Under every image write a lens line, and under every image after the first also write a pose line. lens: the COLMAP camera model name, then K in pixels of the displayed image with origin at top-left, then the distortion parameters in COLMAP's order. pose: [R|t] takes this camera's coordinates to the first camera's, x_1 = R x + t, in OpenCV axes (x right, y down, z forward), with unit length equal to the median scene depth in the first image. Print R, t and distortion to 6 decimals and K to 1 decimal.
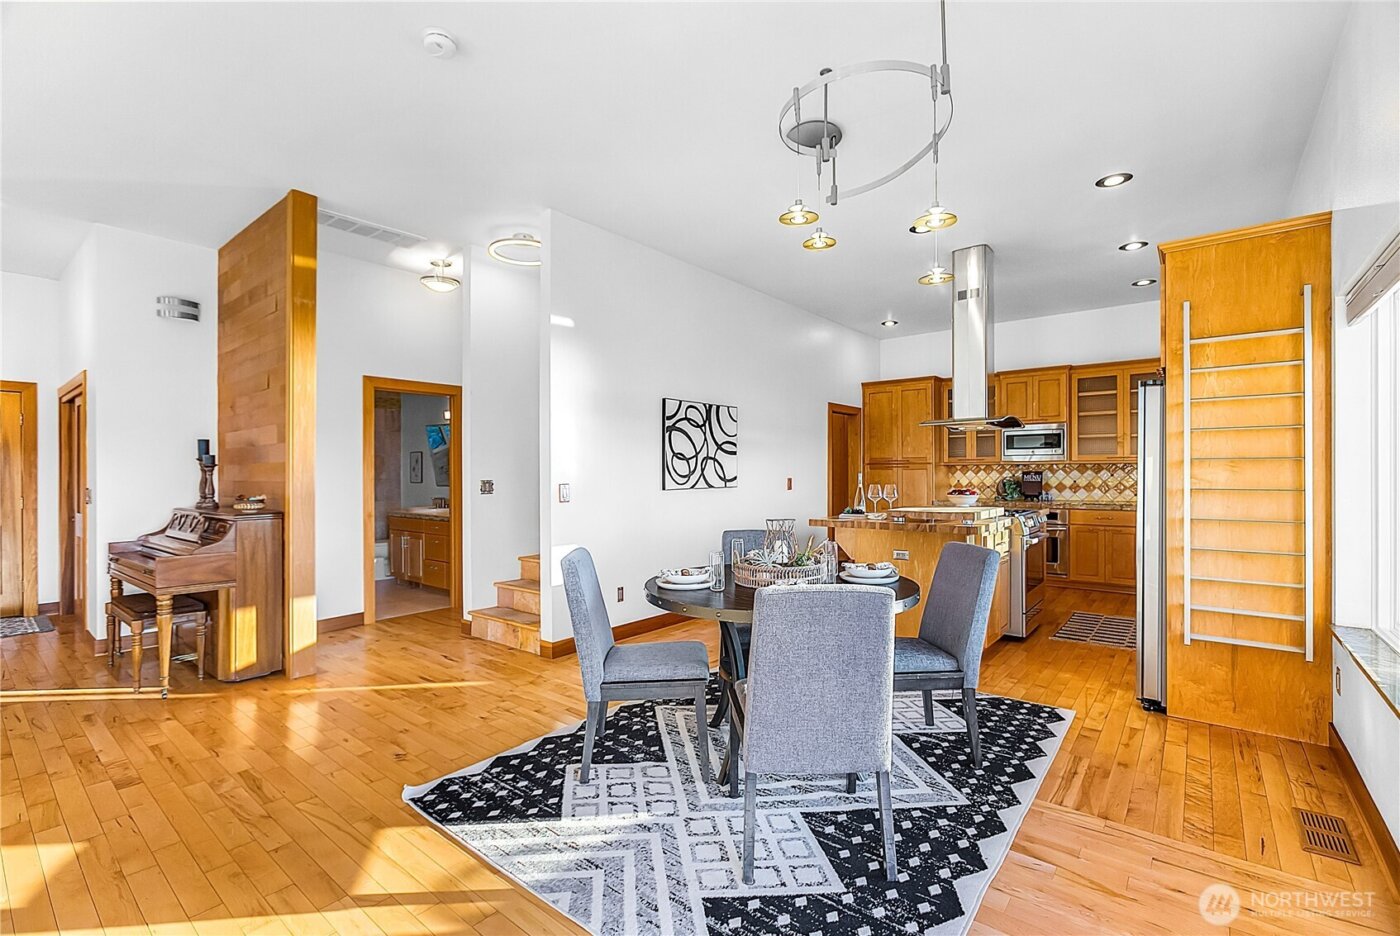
lens RADIAL K [[628.2, 0, 714.1], [0, 628.2, 475.2], [0, 0, 1]] dist [-0.005134, 0.004460]
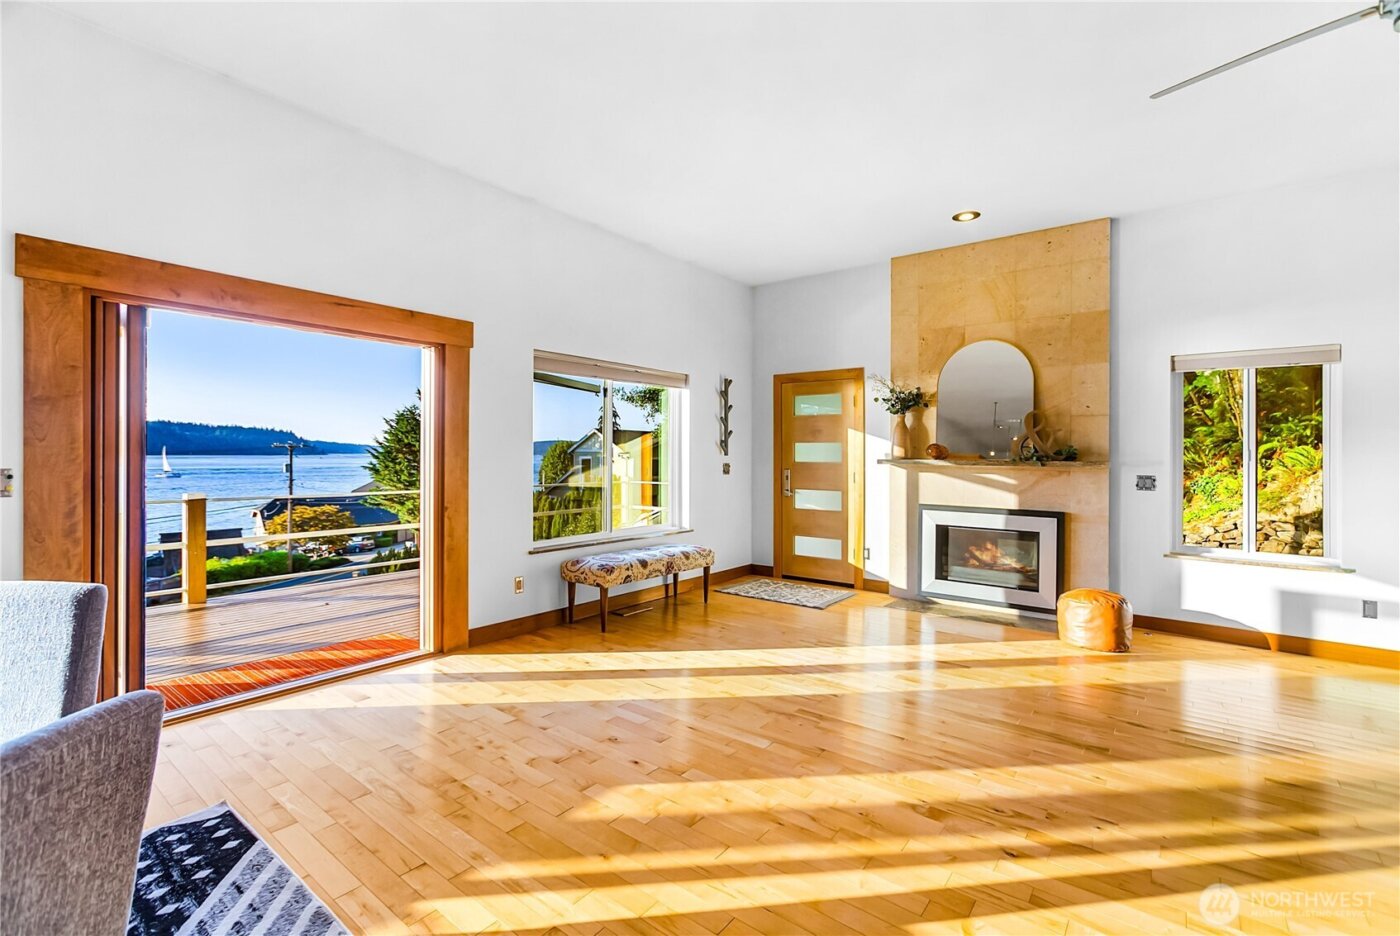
lens RADIAL K [[628.2, 0, 695.4], [0, 628.2, 449.6], [0, 0, 1]] dist [-0.005134, 0.004460]
pose [[-0.999992, -0.003516, 0.002007, -0.257742], [-0.003521, 0.999990, -0.002768, -0.001673], [-0.001997, -0.002775, -0.999994, 0.646495]]
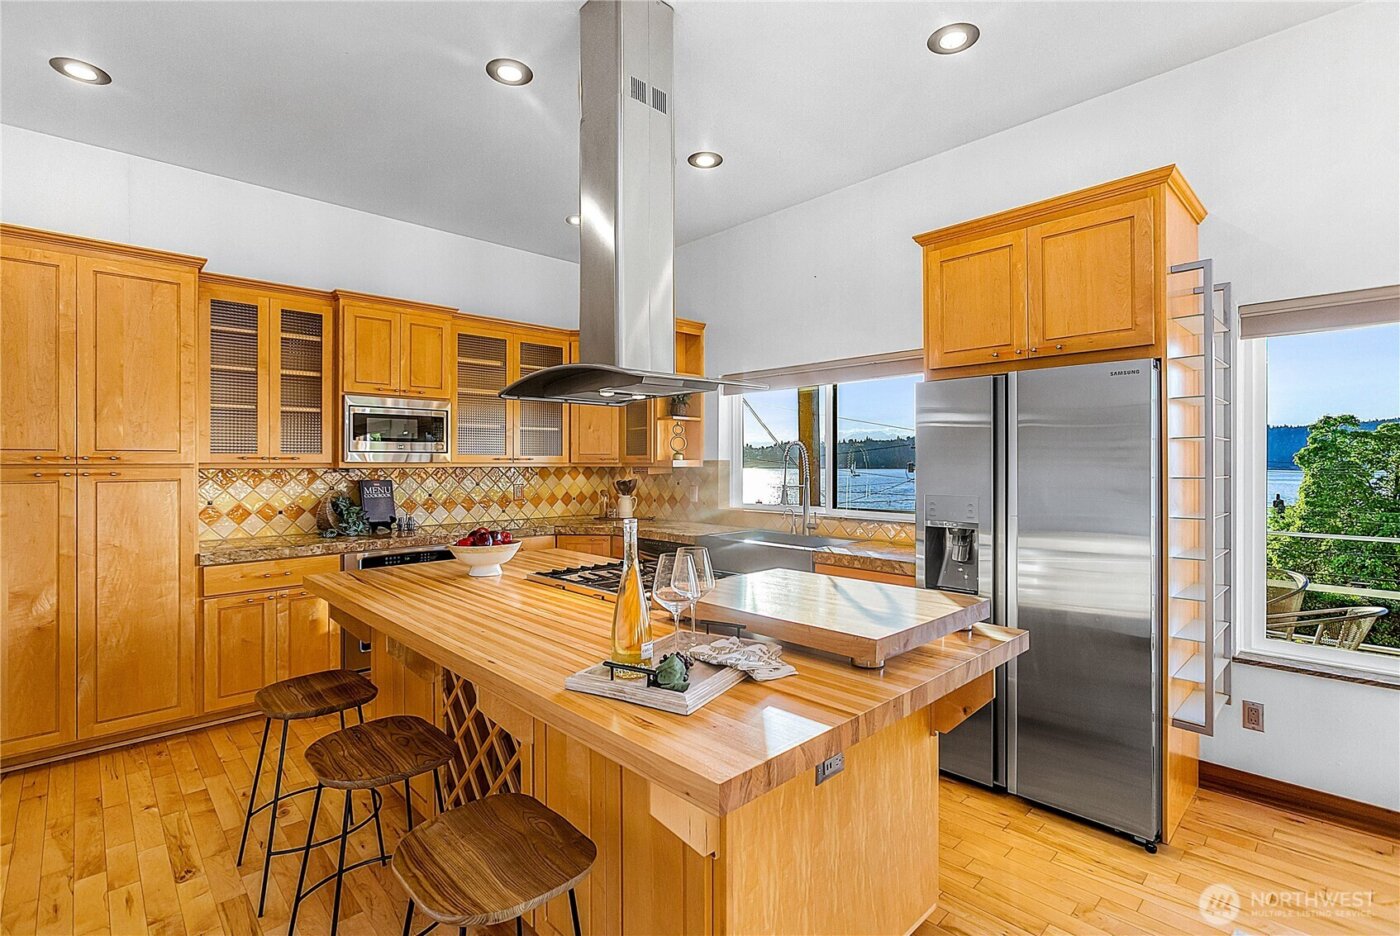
lens RADIAL K [[650.2, 0, 702.4], [0, 650.2, 460.8], [0, 0, 1]] dist [-0.019201, 0.002216]
pose [[0.146417, 0.008735, 0.989184, -0.041771], [0.004930, 0.999942, -0.009560, -0.022808], [-0.989211, 0.006276, 0.146366, 0.841861]]
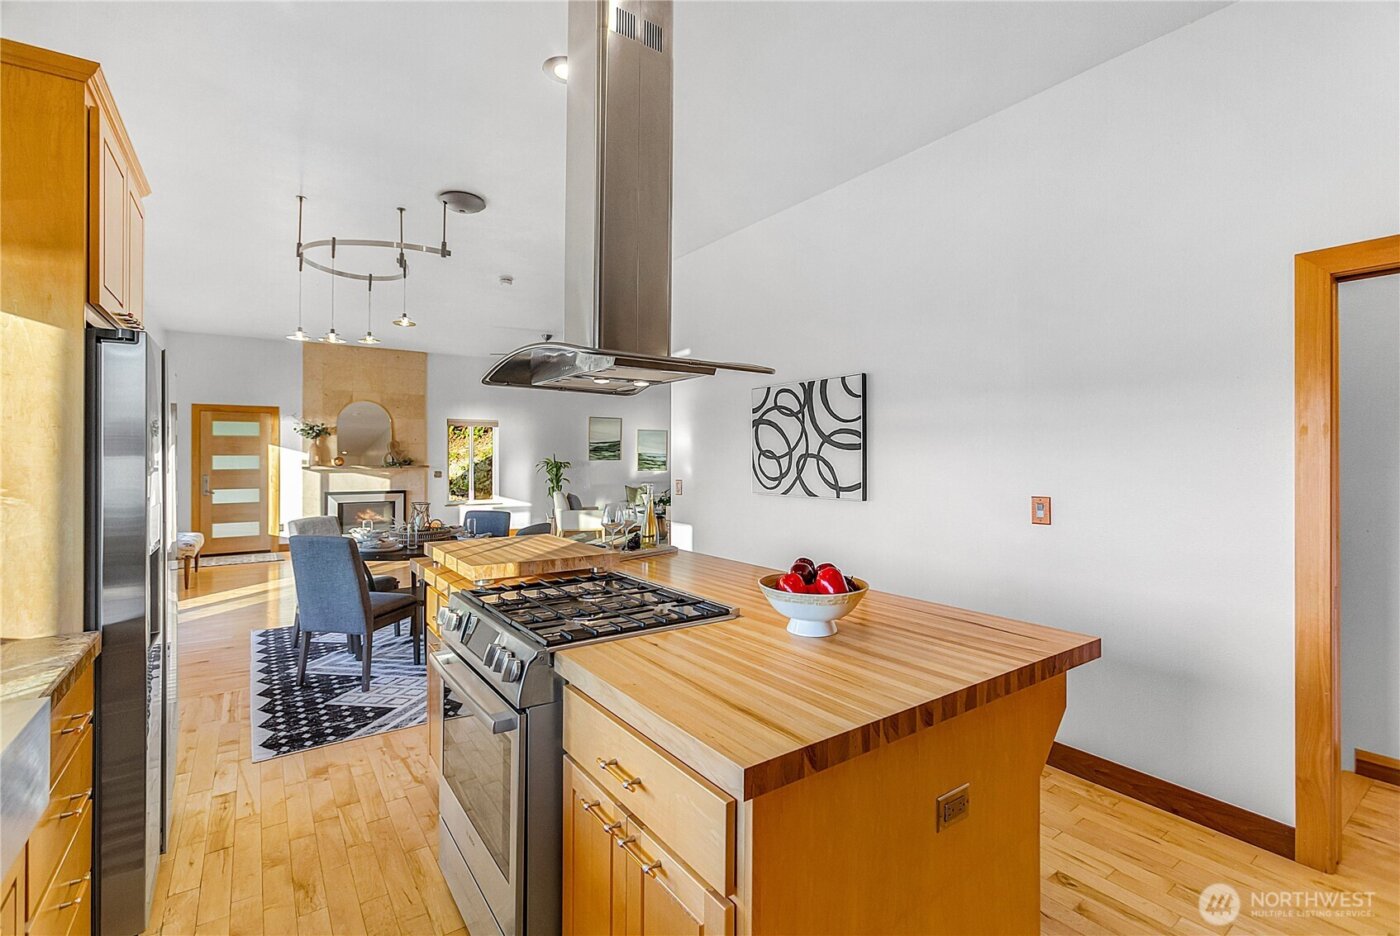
lens RADIAL K [[628.2, 0, 697.8], [0, 628.2, 456.7], [0, 0, 1]] dist [-0.005134, 0.004460]
pose [[-0.291619, 0.005112, -0.956521, 0.743288], [-0.003966, 0.999971, 0.006554, -0.031191], [0.956526, 0.005705, -0.291591, 1.117225]]
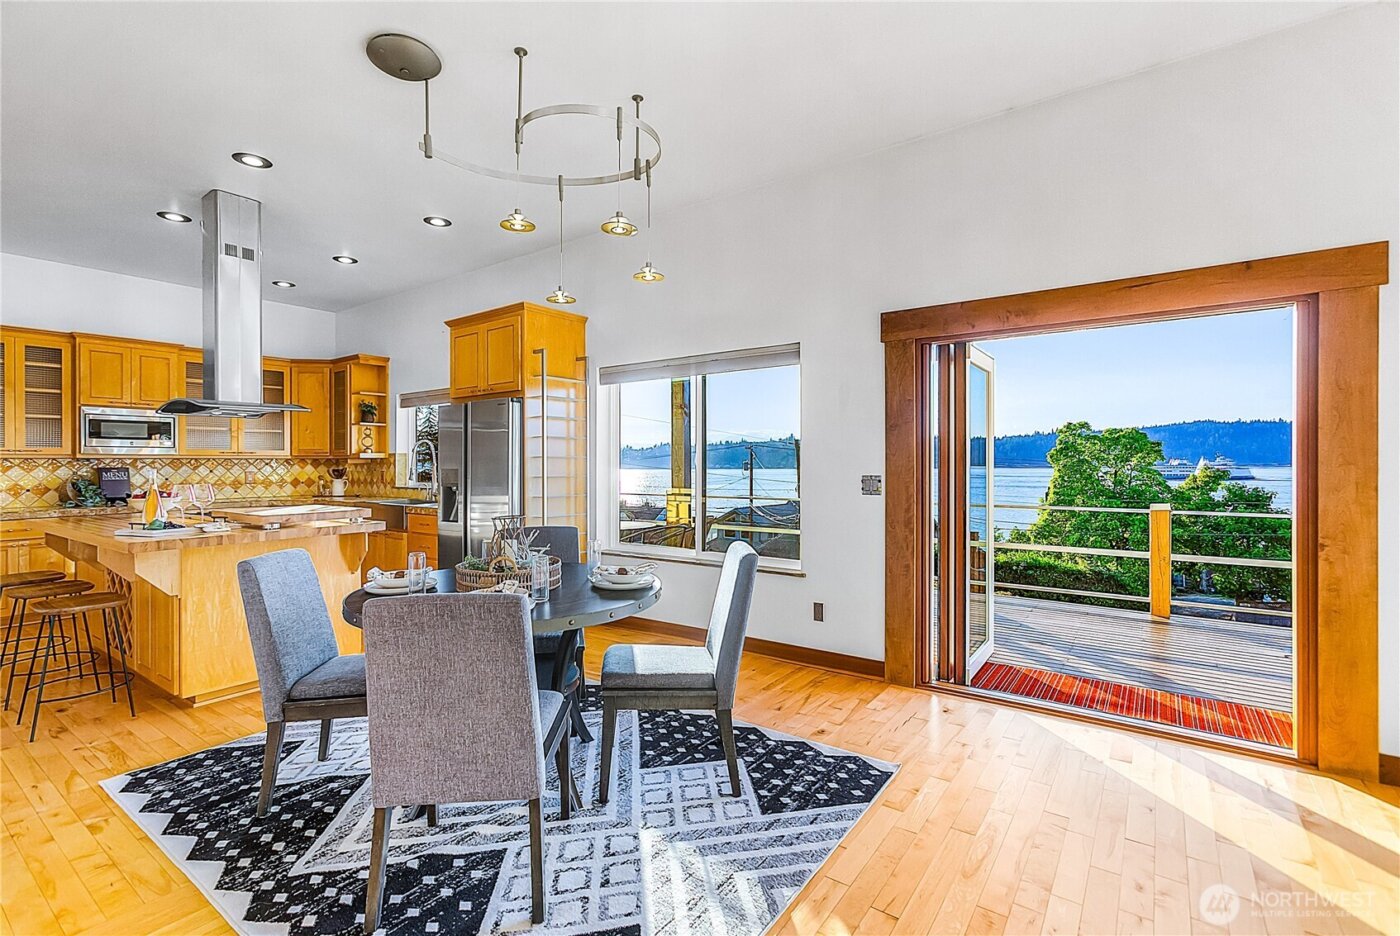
lens RADIAL K [[628.2, 0, 701.0], [0, 628.2, 462.8], [0, 0, 1]] dist [-0.005134, 0.004460]
pose [[-0.040860, 0.006520, 0.999144, -0.422105], [0.010618, 0.999925, -0.006091, 0.000942], [-0.999108, 0.010360, -0.040926, 0.400036]]
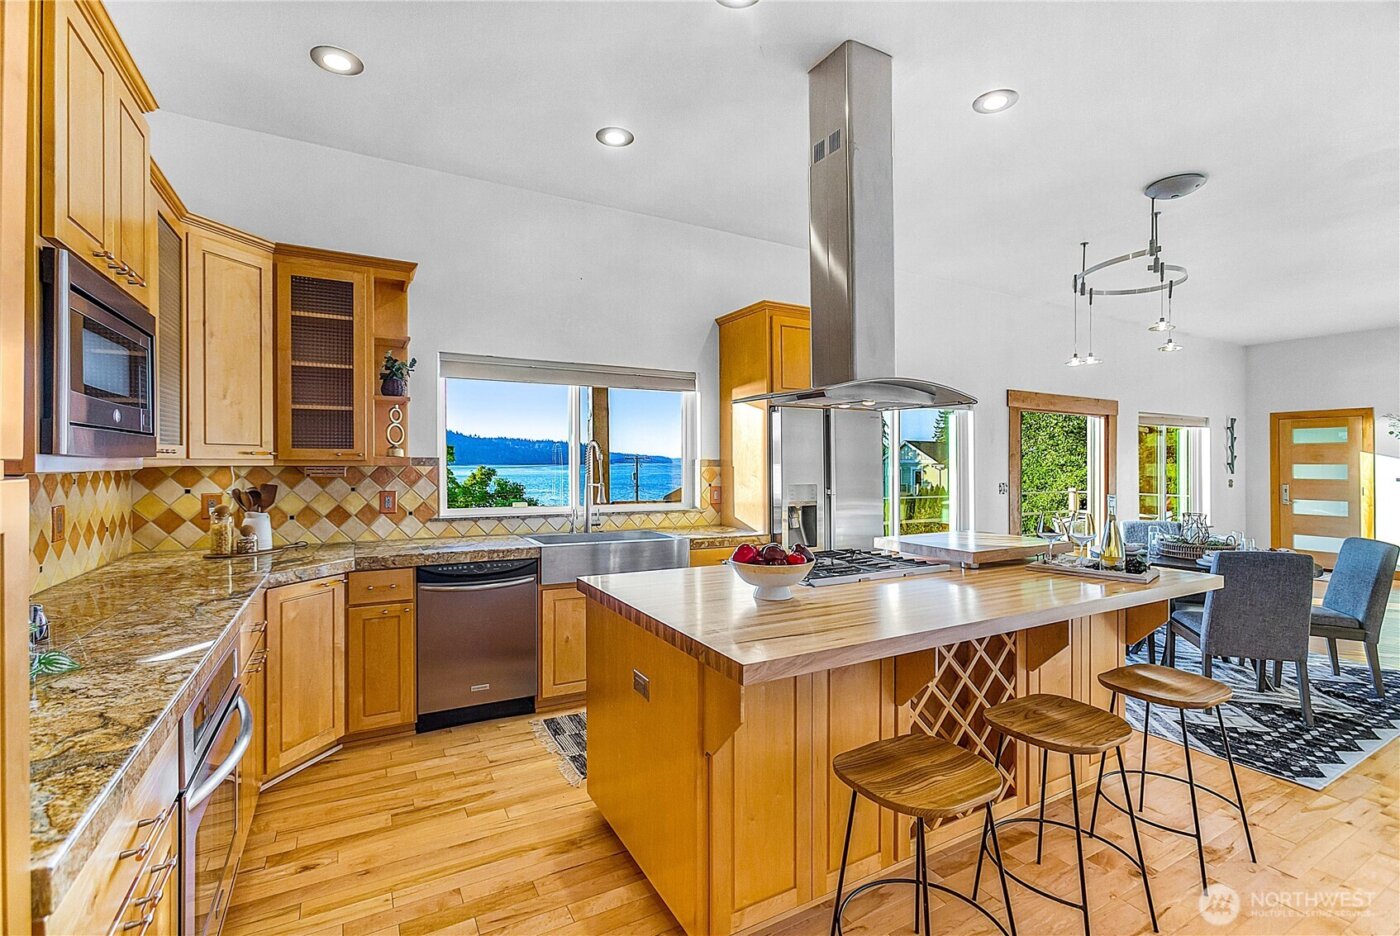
lens RADIAL K [[628.2, 0, 703.8], [0, 628.2, 453.2], [0, 0, 1]] dist [-0.005134, 0.004460]
pose [[-0.922802, 0.003963, 0.385253, 0.313021], [-0.000256, 0.999941, -0.010898, -0.028913], [-0.385274, -0.010156, -0.922747, 1.468865]]
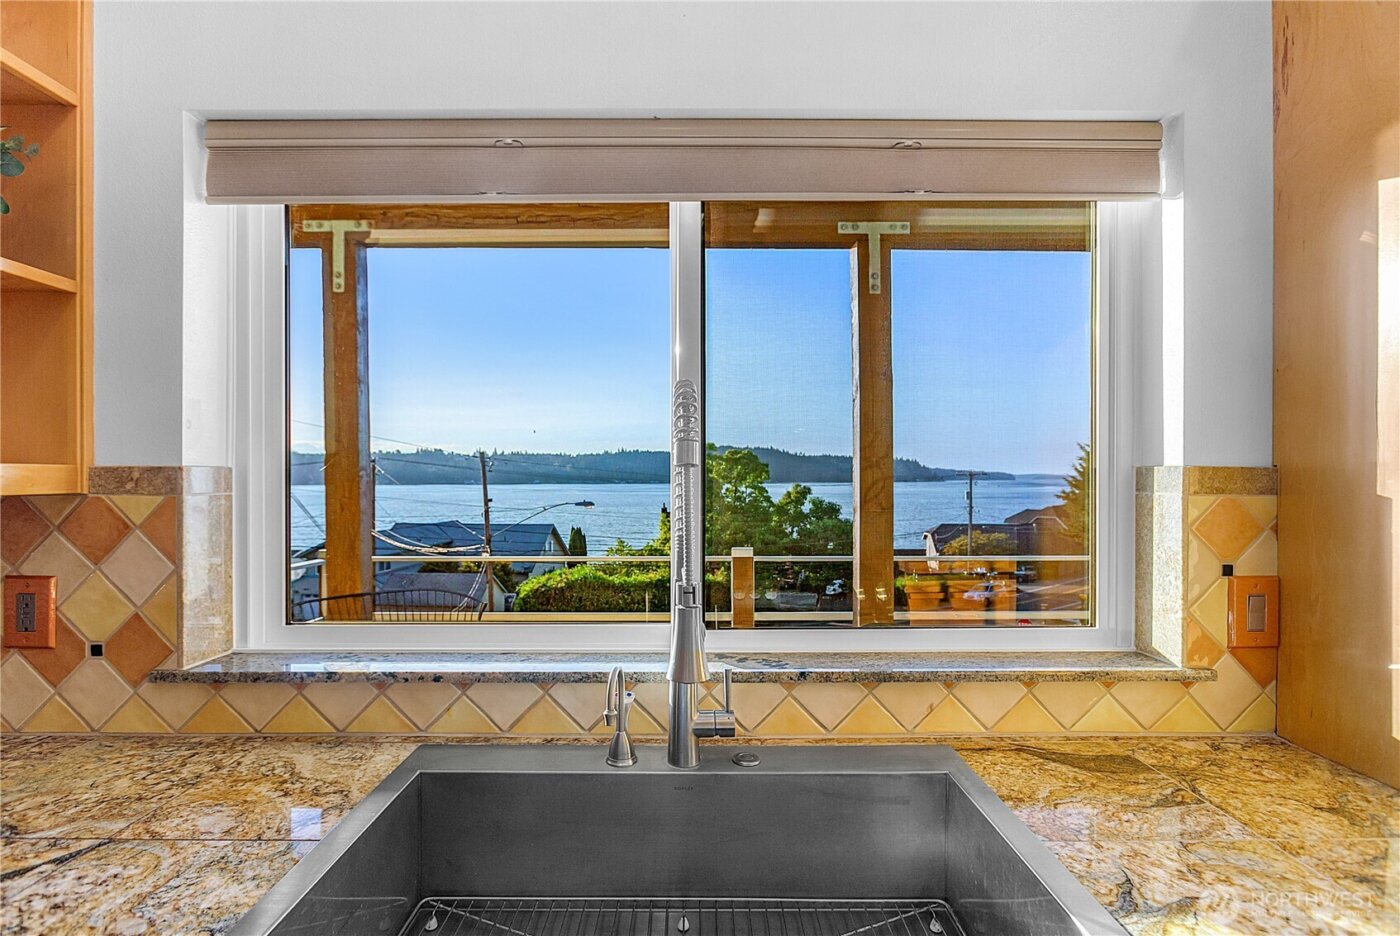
lens RADIAL K [[650.2, 0, 694.4], [0, 650.2, 475.0], [0, 0, 1]] dist [-0.019201, 0.002216]
pose [[-0.616666, 0.008560, 0.787178, 0.574886], [0.006938, 0.999961, -0.005439, -0.026393], [-0.787194, 0.002107, -0.616701, 0.948326]]
